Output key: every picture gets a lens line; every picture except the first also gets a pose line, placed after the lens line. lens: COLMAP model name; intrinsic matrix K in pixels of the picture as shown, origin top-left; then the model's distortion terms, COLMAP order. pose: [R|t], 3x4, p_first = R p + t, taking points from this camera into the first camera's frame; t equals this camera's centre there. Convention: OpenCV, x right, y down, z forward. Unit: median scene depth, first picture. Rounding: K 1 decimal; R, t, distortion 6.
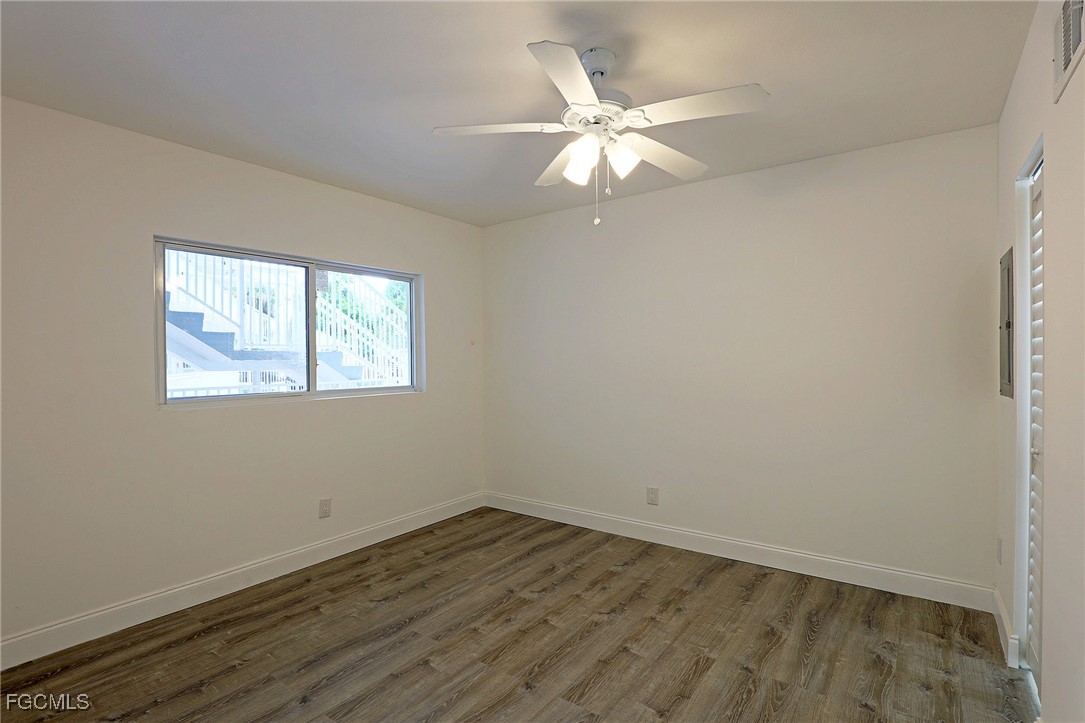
lens RADIAL K [[526.5, 0, 544.4], [0, 526.5, 359.1], [0, 0, 1]] dist [-0.033755, 0.001660]
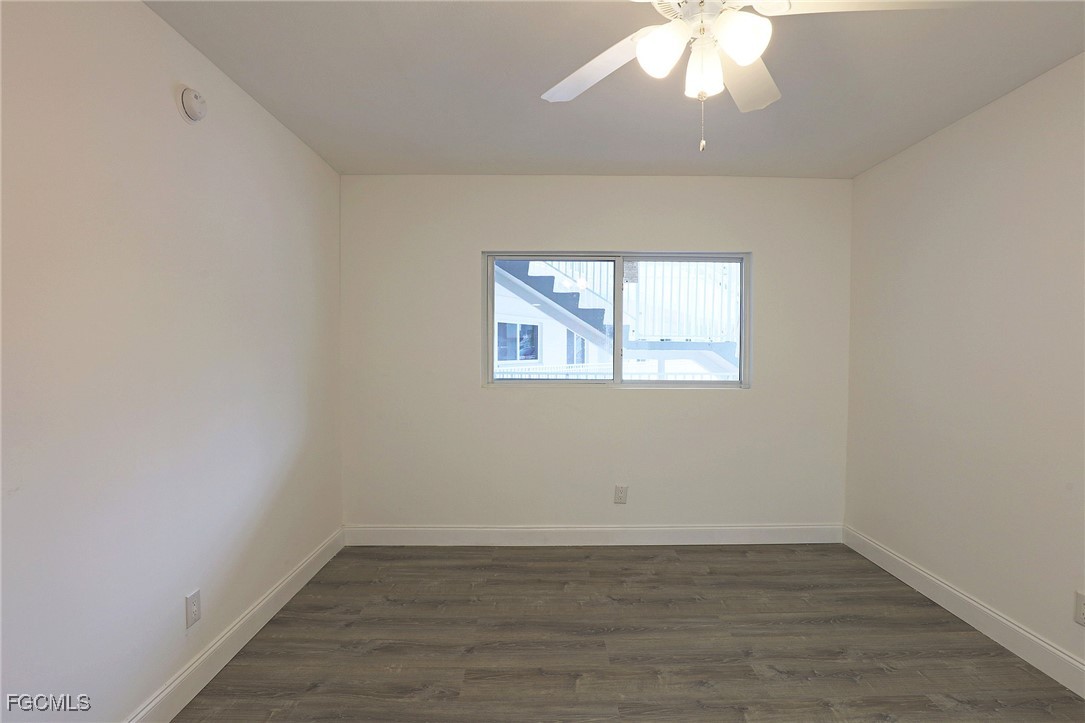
lens RADIAL K [[526.5, 0, 543.4], [0, 526.5, 365.3], [0, 0, 1]] dist [-0.033755, 0.001660]
pose [[0.591297, 0.036021, -0.805649, 0.337554], [-0.011143, 0.999272, 0.036500, -0.005384], [0.806377, -0.012605, 0.591267, 0.291961]]
